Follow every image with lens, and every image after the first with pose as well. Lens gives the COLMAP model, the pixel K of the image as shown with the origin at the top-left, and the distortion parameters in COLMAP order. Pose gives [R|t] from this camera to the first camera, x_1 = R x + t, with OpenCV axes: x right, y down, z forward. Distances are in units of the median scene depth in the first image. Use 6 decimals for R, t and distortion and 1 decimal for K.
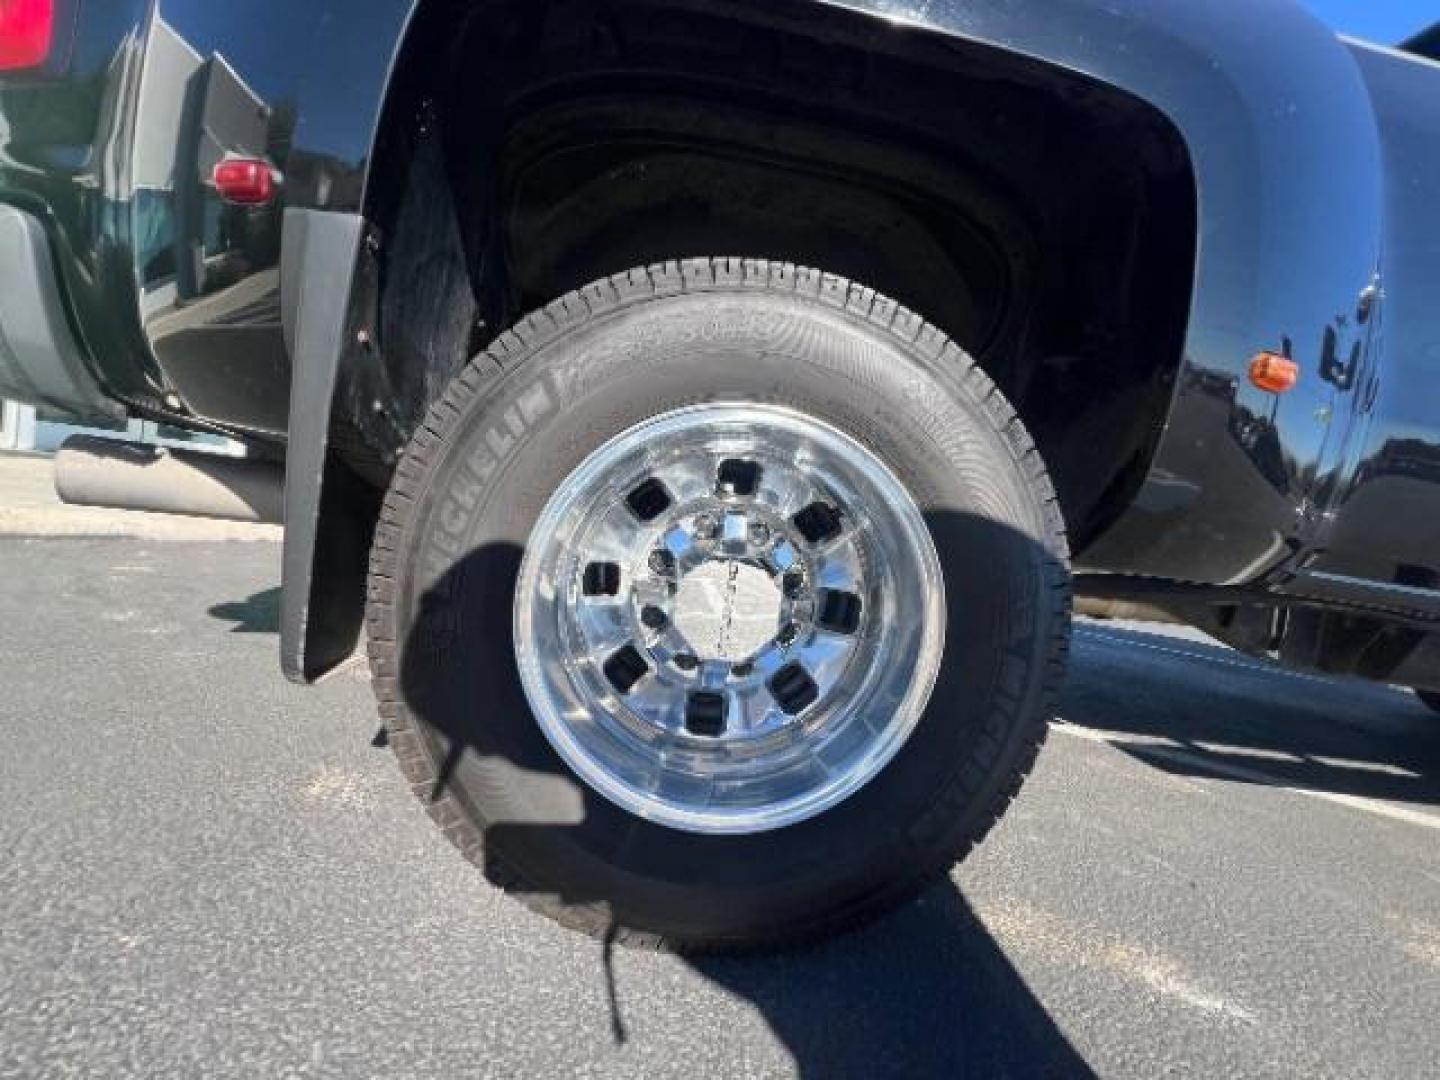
lens RADIAL K [[1089.1, 0, 720.0], [0, 1089.1, 540.0], [0, 0, 1]] dist [0.005475, -0.003746]
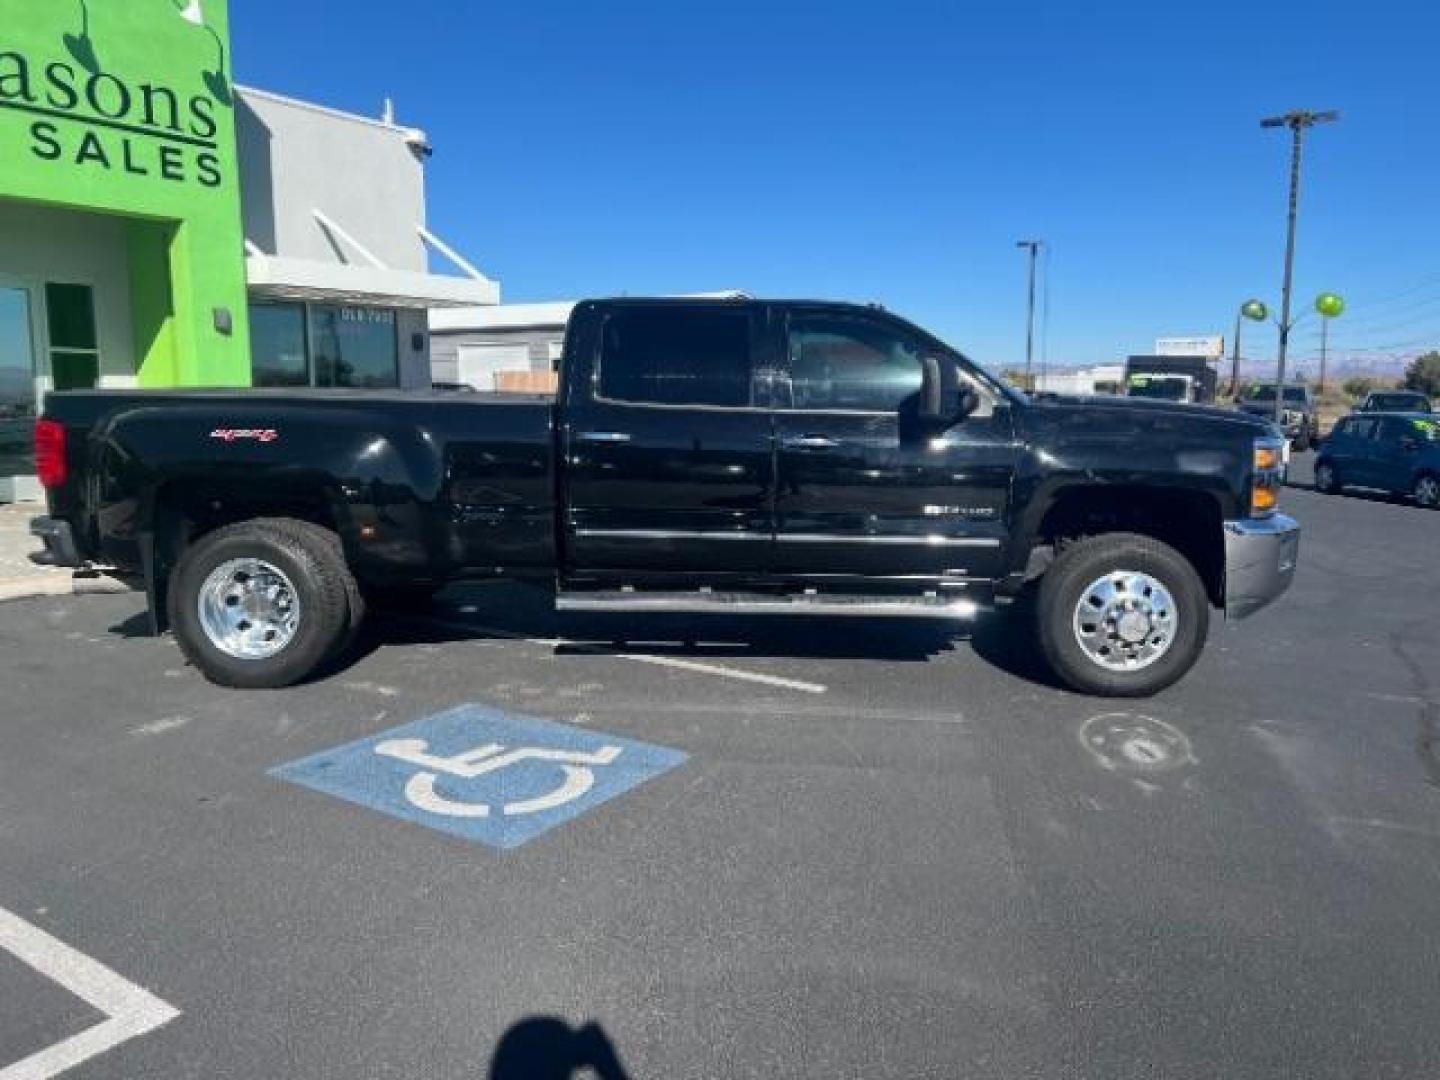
lens RADIAL K [[1092.3, 0, 720.0], [0, 1092.3, 540.0], [0, 0, 1]] dist [-0.022444, -0.004695]
pose [[0.986295, -0.120896, 0.112274, 0.796907], [0.116817, 0.992254, 0.042255, -0.096446], [-0.116513, -0.028560, 0.992778, -2.008898]]
